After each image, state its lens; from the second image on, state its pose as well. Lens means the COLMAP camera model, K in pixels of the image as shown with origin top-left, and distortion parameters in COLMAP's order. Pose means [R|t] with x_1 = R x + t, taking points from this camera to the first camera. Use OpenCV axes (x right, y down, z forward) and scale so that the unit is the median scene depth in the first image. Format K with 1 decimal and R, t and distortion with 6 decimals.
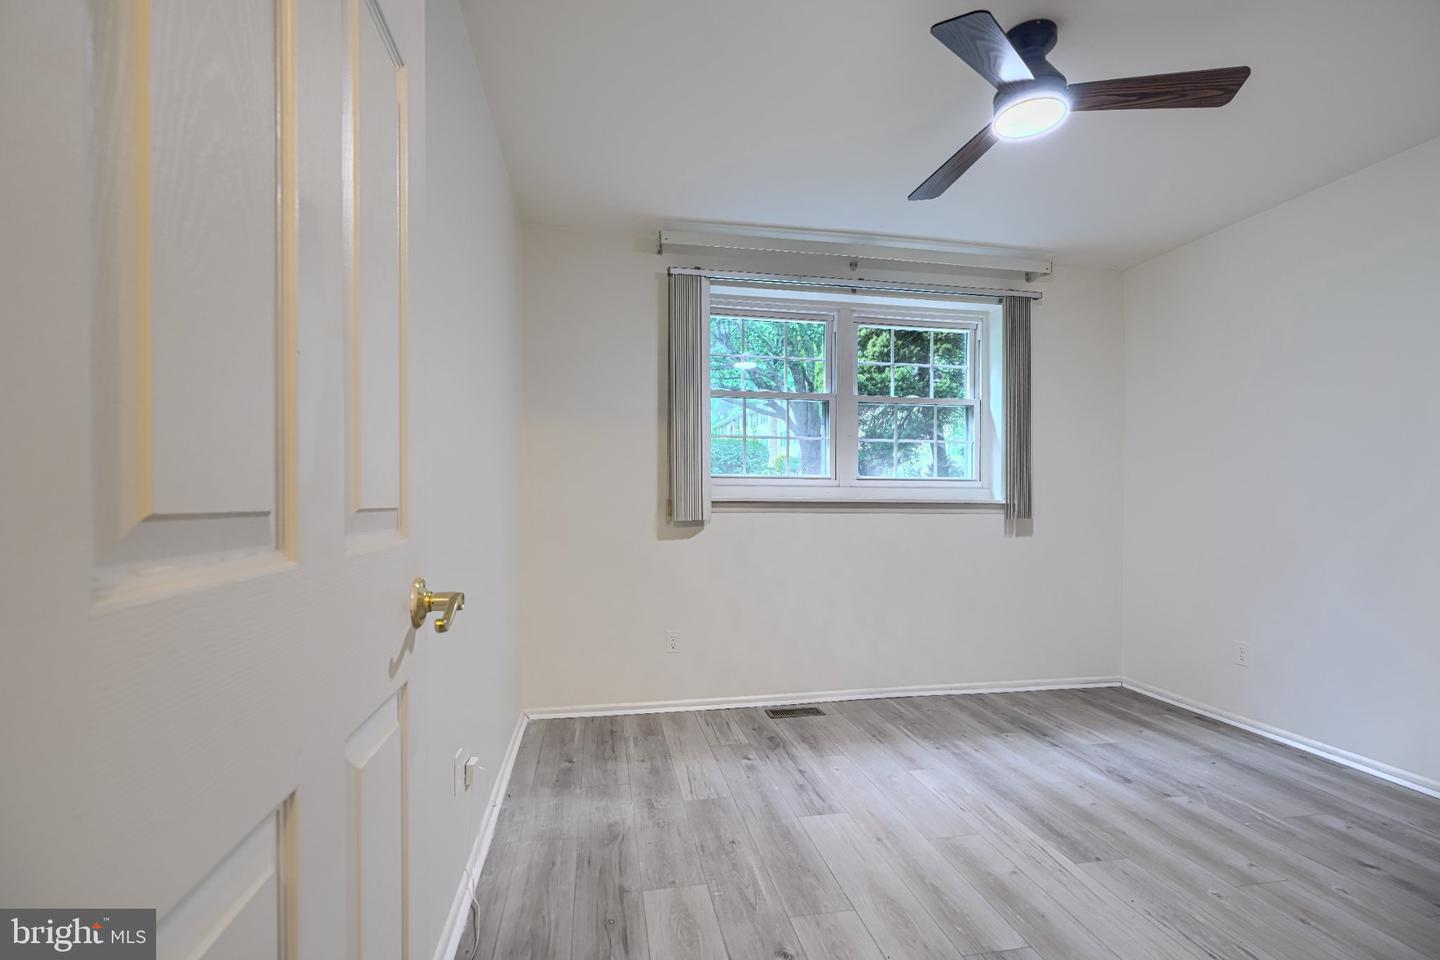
lens RADIAL K [[662.3, 0, 716.6], [0, 662.3, 507.0], [0, 0, 1]] dist [0.000313, 0.001907]
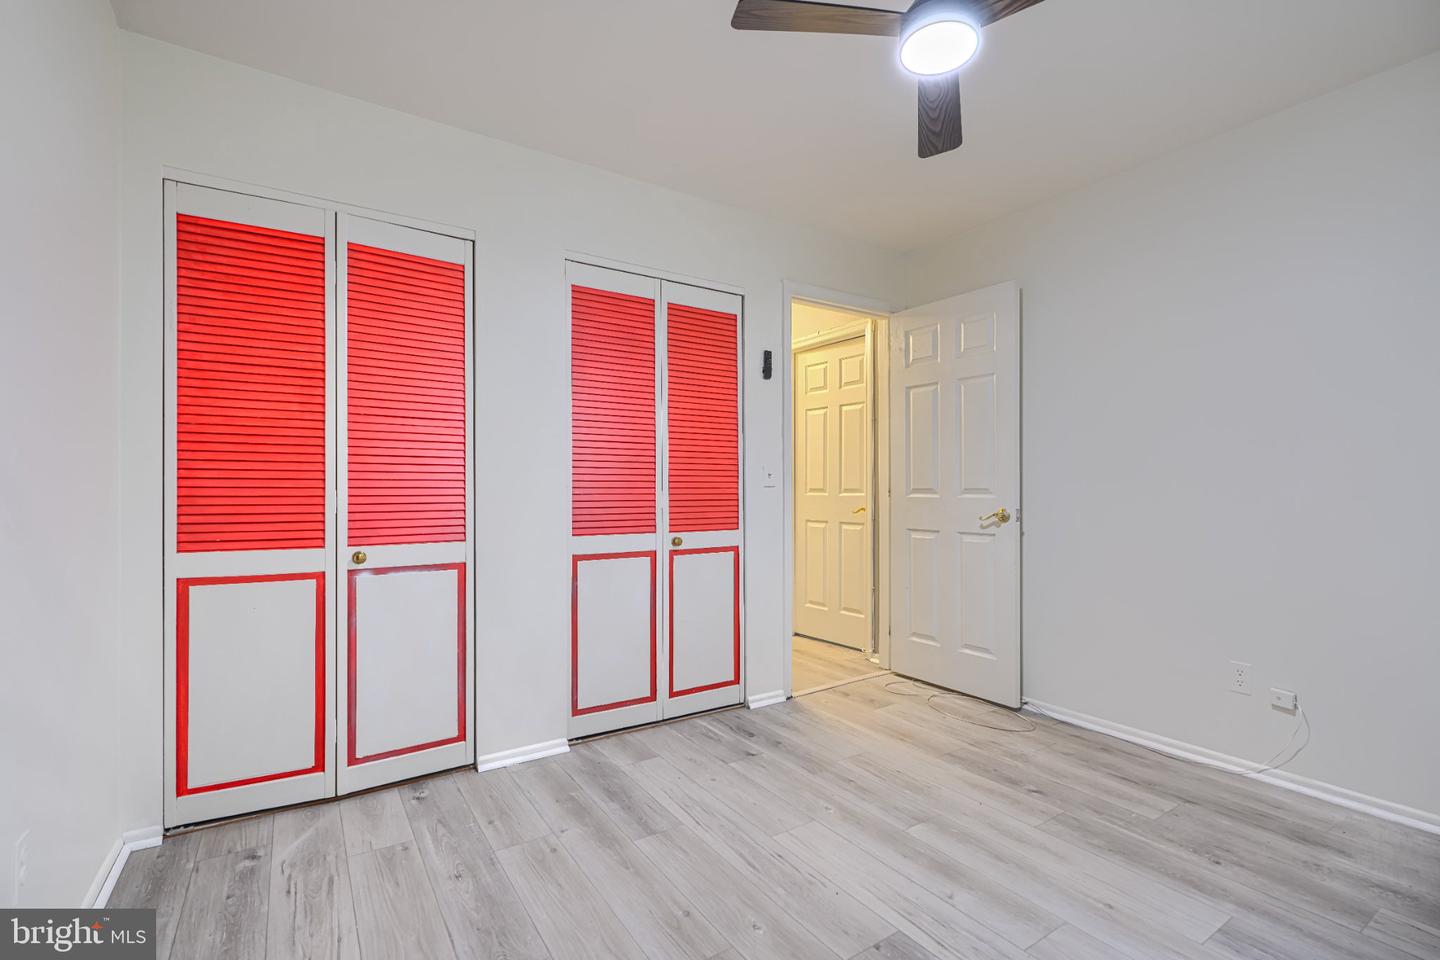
lens RADIAL K [[662.3, 0, 718.6], [0, 662.3, 476.7], [0, 0, 1]] dist [0.000313, 0.001907]
pose [[-0.920646, -0.008297, -0.390311, 0.678994], [-0.003170, 0.999900, -0.013778, -0.001770], [0.390386, -0.011447, -0.920580, 1.062900]]
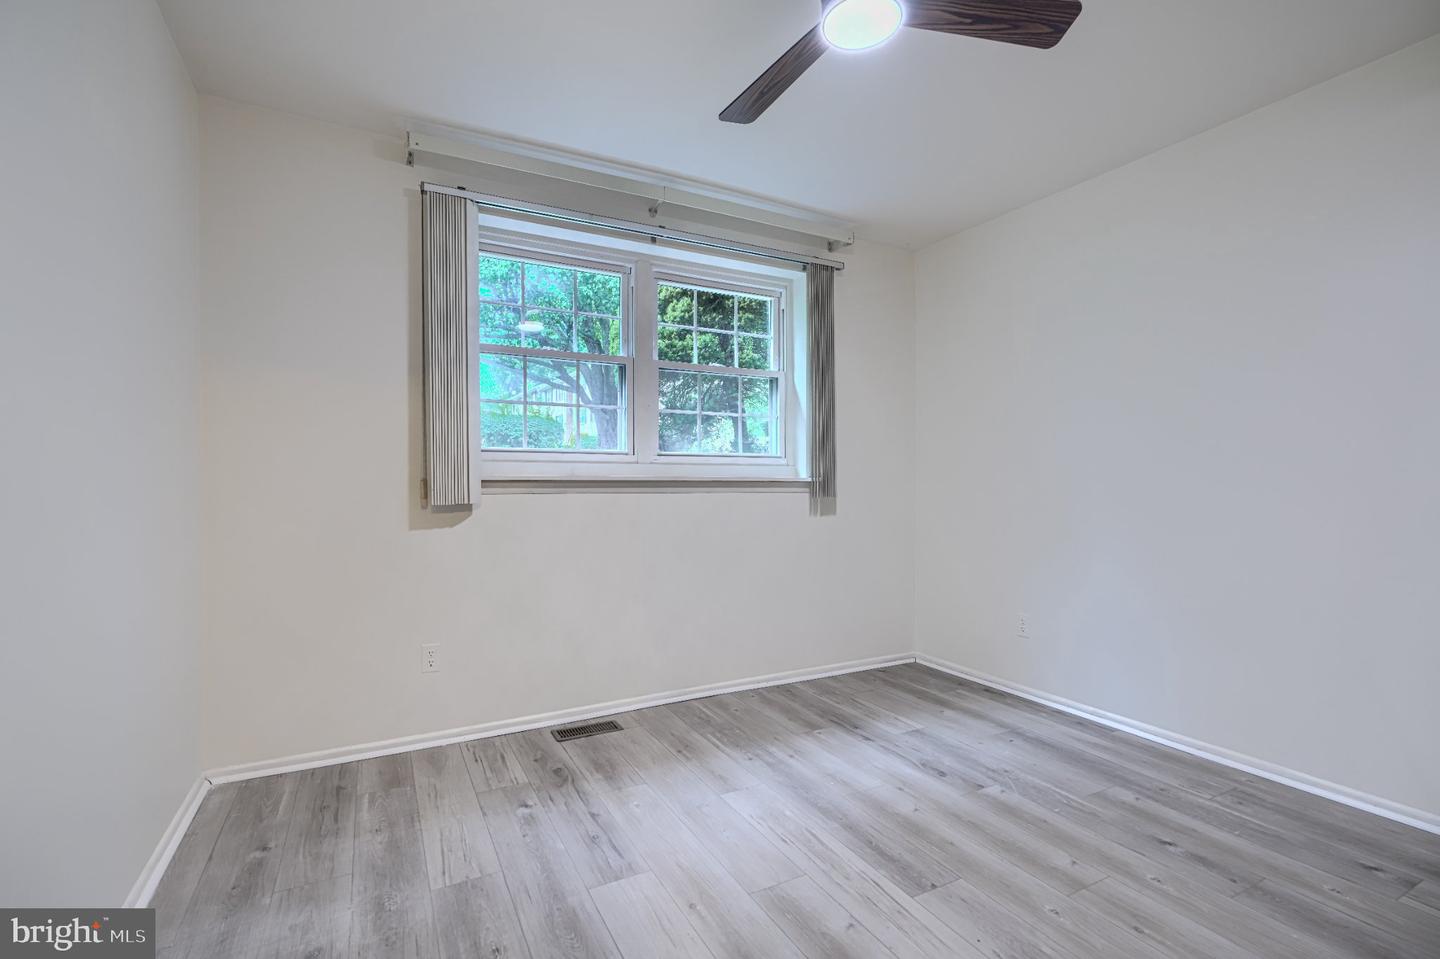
lens RADIAL K [[662.3, 0, 717.0], [0, 662.3, 476.1], [0, 0, 1]] dist [0.000313, 0.001907]
pose [[0.953824, -0.001984, 0.300361, 0.025563], [0.006602, 0.999875, -0.014359, -0.000315], [-0.300295, 0.015679, 0.953718, 0.155943]]
